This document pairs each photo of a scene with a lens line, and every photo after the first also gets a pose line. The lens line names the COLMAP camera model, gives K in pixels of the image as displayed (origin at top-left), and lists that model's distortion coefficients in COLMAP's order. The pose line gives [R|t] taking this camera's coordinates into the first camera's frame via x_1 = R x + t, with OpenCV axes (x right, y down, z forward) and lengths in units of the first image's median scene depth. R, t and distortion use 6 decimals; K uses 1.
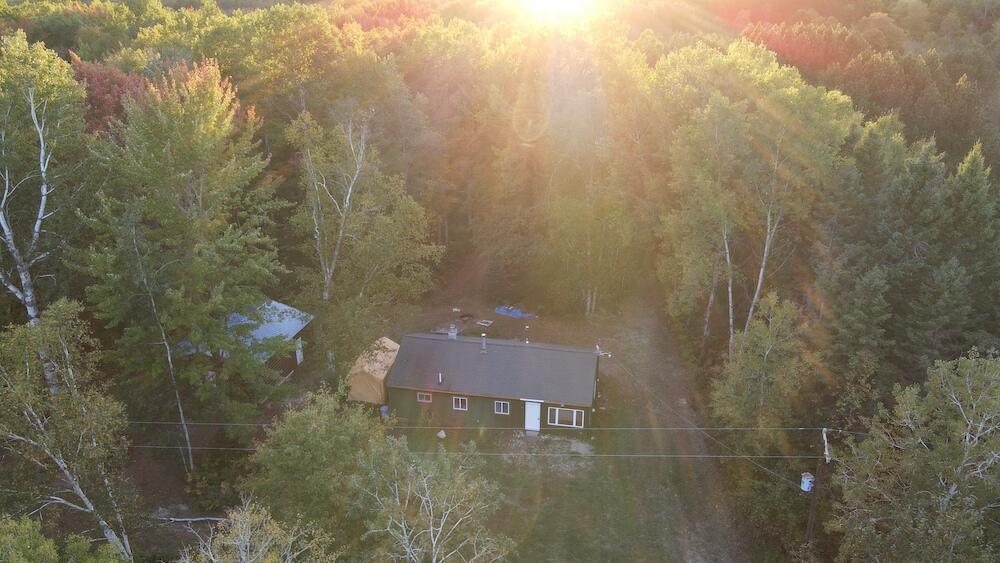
lens RADIAL K [[737.2, 0, 501.3], [0, 737.2, 286.1], [0, 0, 1]] dist [-0.002319, 0.030265]
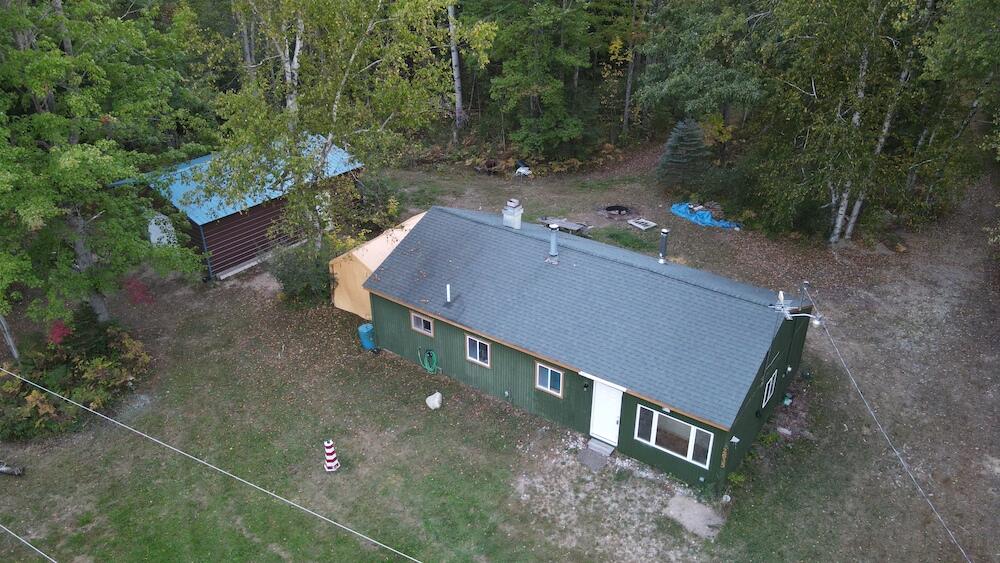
lens RADIAL K [[737.2, 0, 501.3], [0, 737.2, 286.1], [0, 0, 1]] dist [-0.002319, 0.030265]
pose [[0.908084, 0.195692, -0.370254, 0.138904], [-0.151929, 0.977817, 0.144190, 0.041213], [0.390258, -0.074684, 0.917672, 0.554538]]
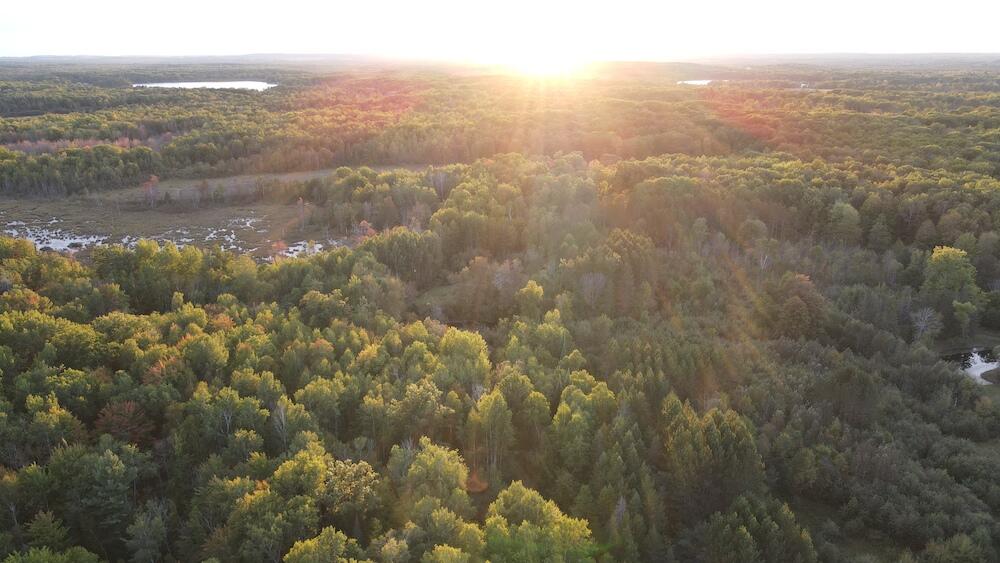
lens RADIAL K [[737.2, 0, 501.3], [0, 737.2, 286.1], [0, 0, 1]] dist [-0.002319, 0.030265]
pose [[0.999901, -0.004687, 0.013274, 0.013405], [0.005730, 0.996800, -0.079724, -1.140282], [-0.012858, 0.079792, 0.996729, -0.846341]]
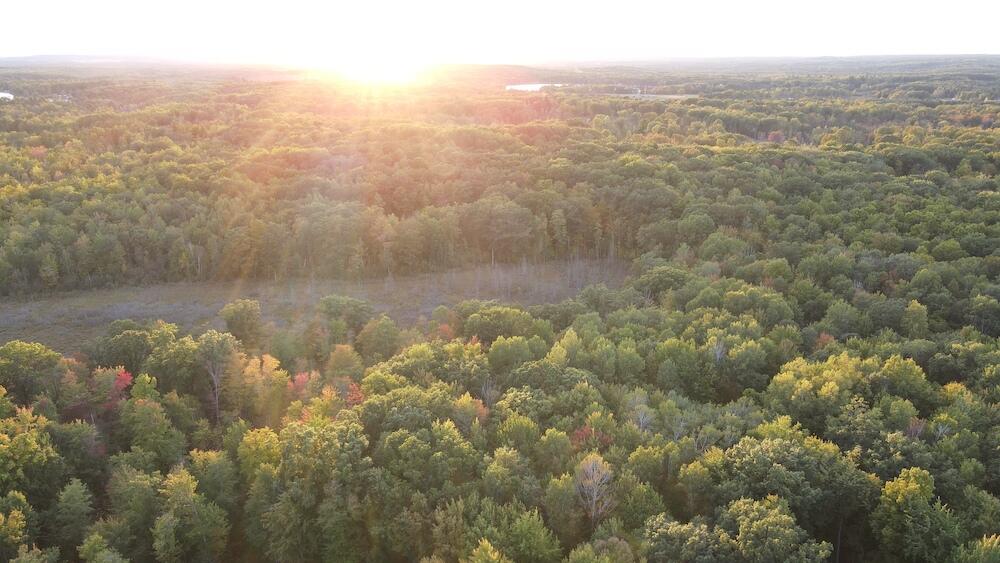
lens RADIAL K [[737.2, 0, 501.3], [0, 737.2, 286.1], [0, 0, 1]] dist [-0.002319, 0.030265]
pose [[0.973297, -0.068184, 0.219191, 1.858638], [0.086111, 0.993586, -0.073290, -3.745694], [-0.212788, 0.090208, 0.972925, 5.714358]]
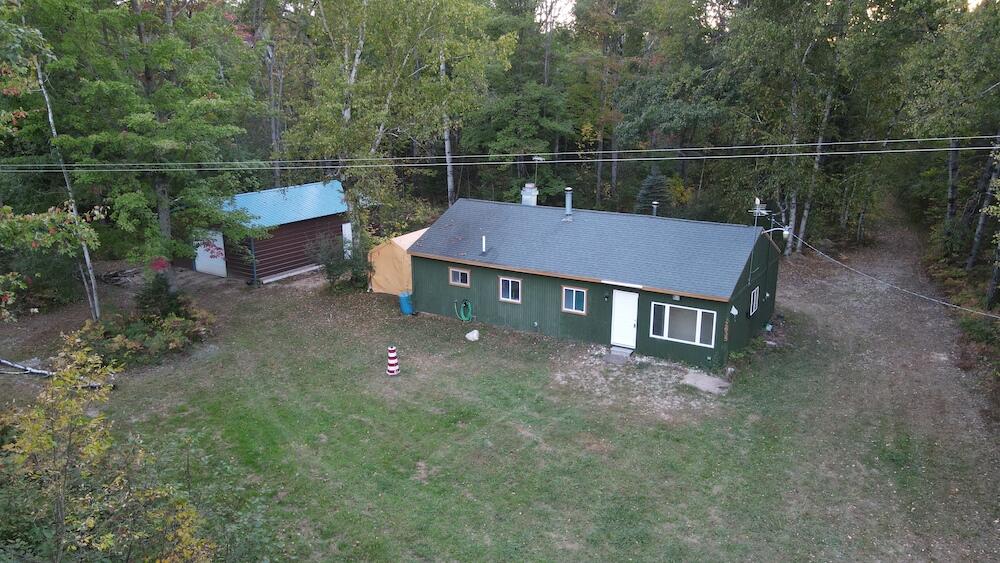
lens RADIAL K [[737.2, 0, 501.3], [0, 737.2, 286.1], [0, 0, 1]] dist [-0.002319, 0.030265]
pose [[0.935023, 0.091378, -0.342612, 0.144353], [-0.131094, 0.986849, -0.094566, 0.216549], [0.329465, 0.133336, 0.934706, 0.444164]]
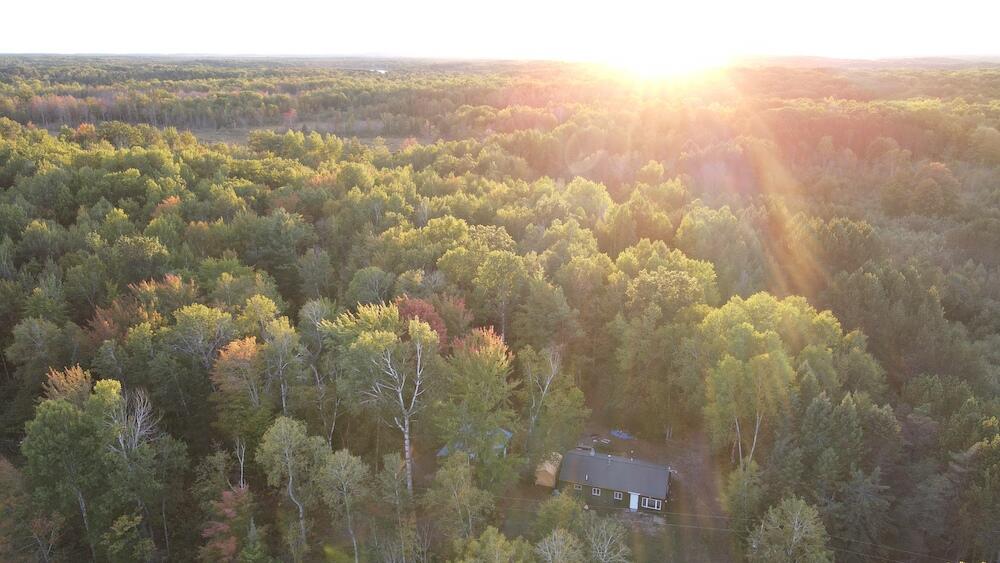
lens RADIAL K [[736.3, 0, 501.7], [0, 736.3, 287.4], [0, 0, 1]] dist [-0.003092, 0.037820]
pose [[0.991228, 0.042602, -0.125109, -0.084161], [-0.052111, 0.995915, -0.073746, -0.222661], [0.121456, 0.079618, 0.989398, -0.998681]]
